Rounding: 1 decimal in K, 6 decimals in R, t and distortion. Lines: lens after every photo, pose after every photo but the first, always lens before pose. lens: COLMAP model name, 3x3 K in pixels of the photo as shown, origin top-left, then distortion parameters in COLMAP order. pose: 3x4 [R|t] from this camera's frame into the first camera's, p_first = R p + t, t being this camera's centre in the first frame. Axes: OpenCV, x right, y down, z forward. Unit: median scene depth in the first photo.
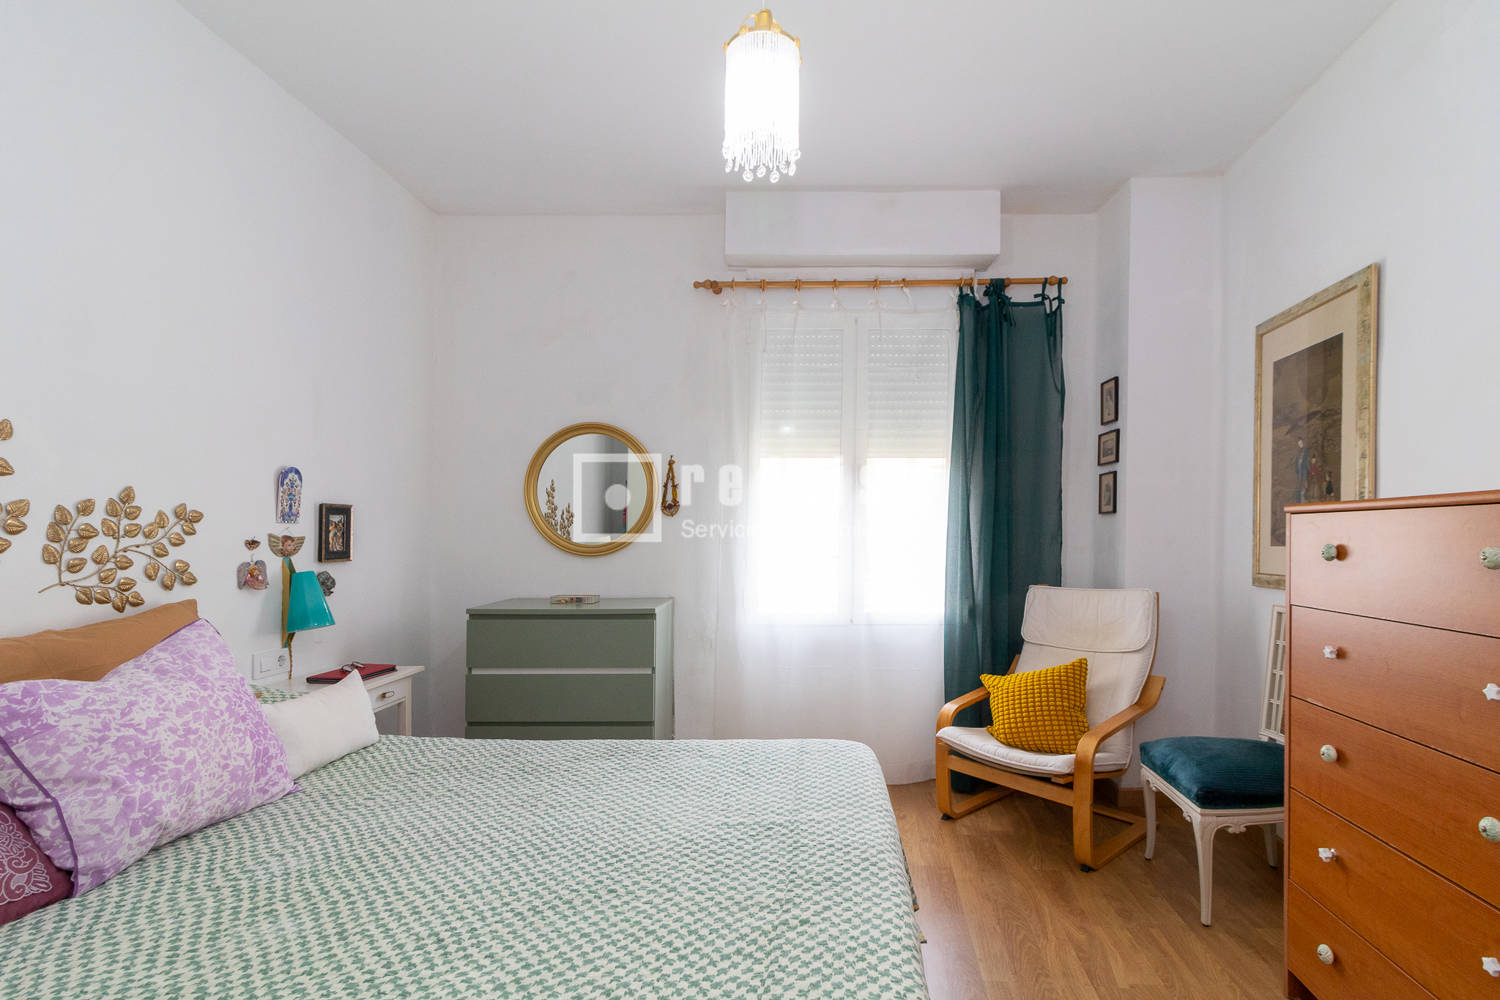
lens RADIAL K [[702.3, 0, 760.7], [0, 702.3, 533.9], [0, 0, 1]] dist [0.000913, -0.000575]
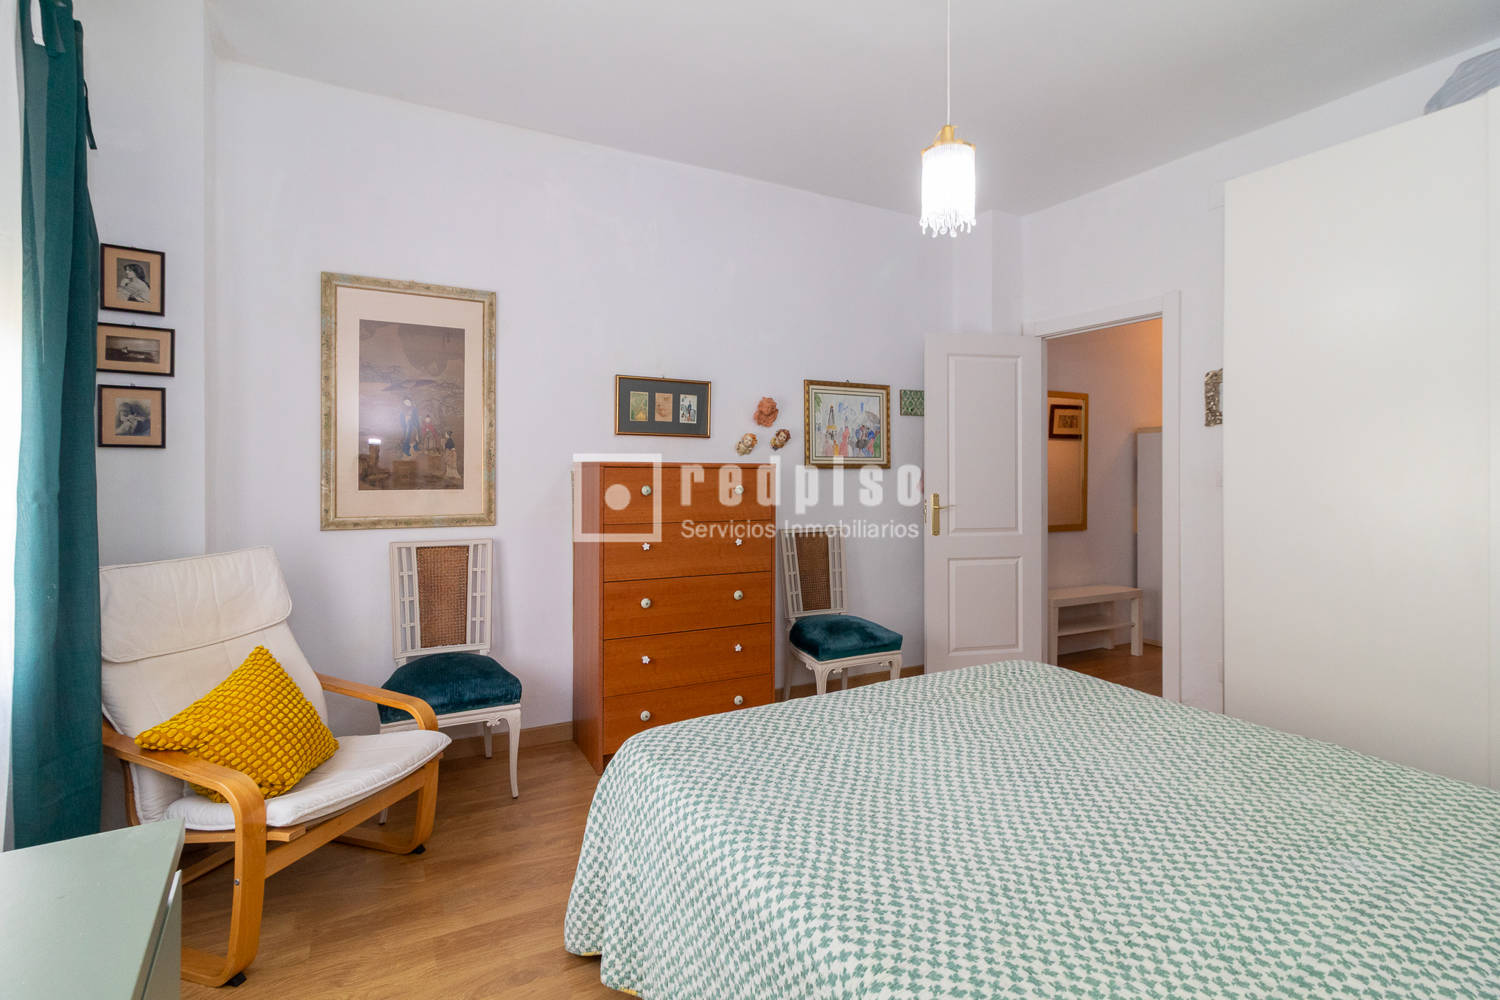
lens RADIAL K [[702.3, 0, 757.5], [0, 702.3, 490.1], [0, 0, 1]] dist [0.000913, -0.000575]
pose [[-0.568895, -0.007213, 0.822379, -0.534055], [-0.002217, 0.999971, 0.007237, 0.007908], [-0.822407, 0.002294, -0.568894, 1.189722]]
